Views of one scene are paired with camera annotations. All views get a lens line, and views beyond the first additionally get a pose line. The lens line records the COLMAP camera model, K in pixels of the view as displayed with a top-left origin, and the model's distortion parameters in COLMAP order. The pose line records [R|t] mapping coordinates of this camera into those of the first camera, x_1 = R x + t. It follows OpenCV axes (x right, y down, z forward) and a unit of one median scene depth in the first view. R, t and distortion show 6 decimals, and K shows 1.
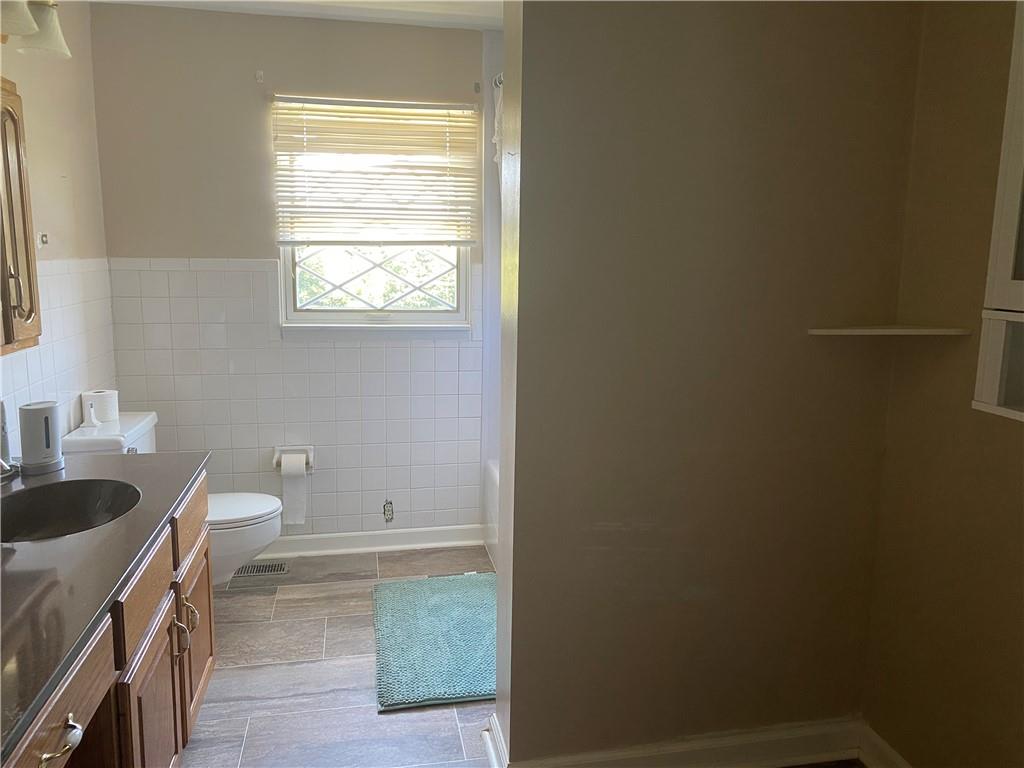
lens RADIAL K [[784.5, 0, 518.1], [0, 784.5, 384.5], [0, 0, 1]] dist [0.012782, 0.002589]
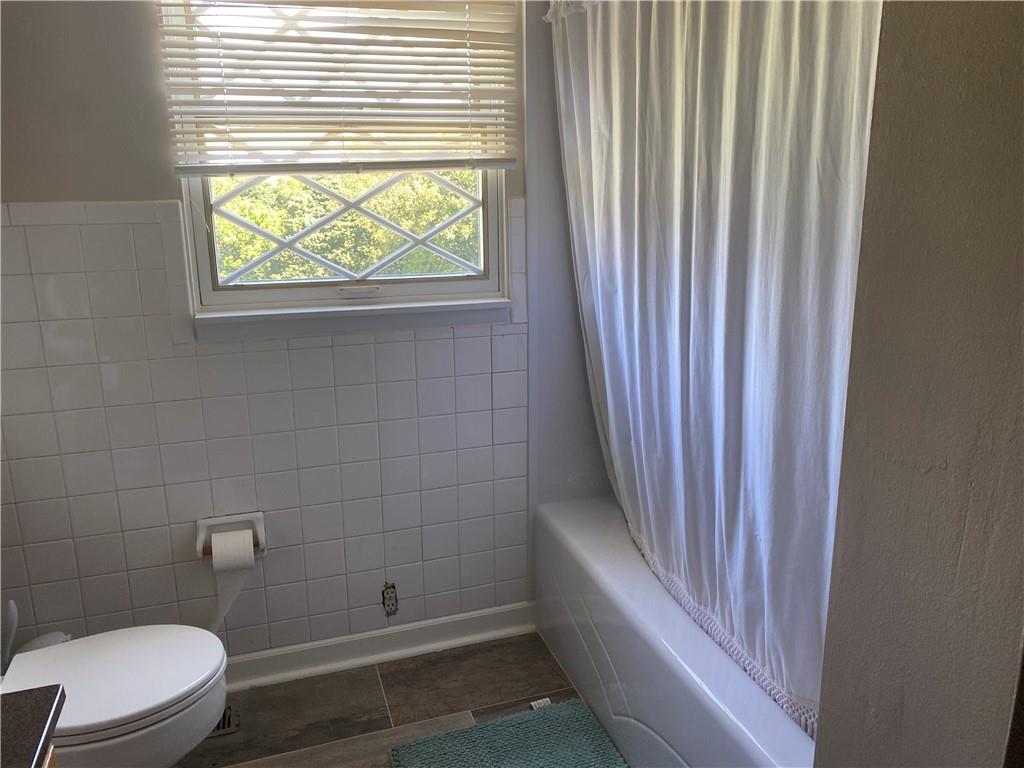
lens RADIAL K [[784.5, 0, 503.3], [0, 784.5, 382.4], [0, 0, 1]] dist [0.012782, 0.002589]
pose [[0.993308, -0.057020, 0.100440, -0.133319], [0.049057, 0.995584, 0.080036, -0.061020], [-0.104560, -0.074573, 0.991719, 0.392051]]
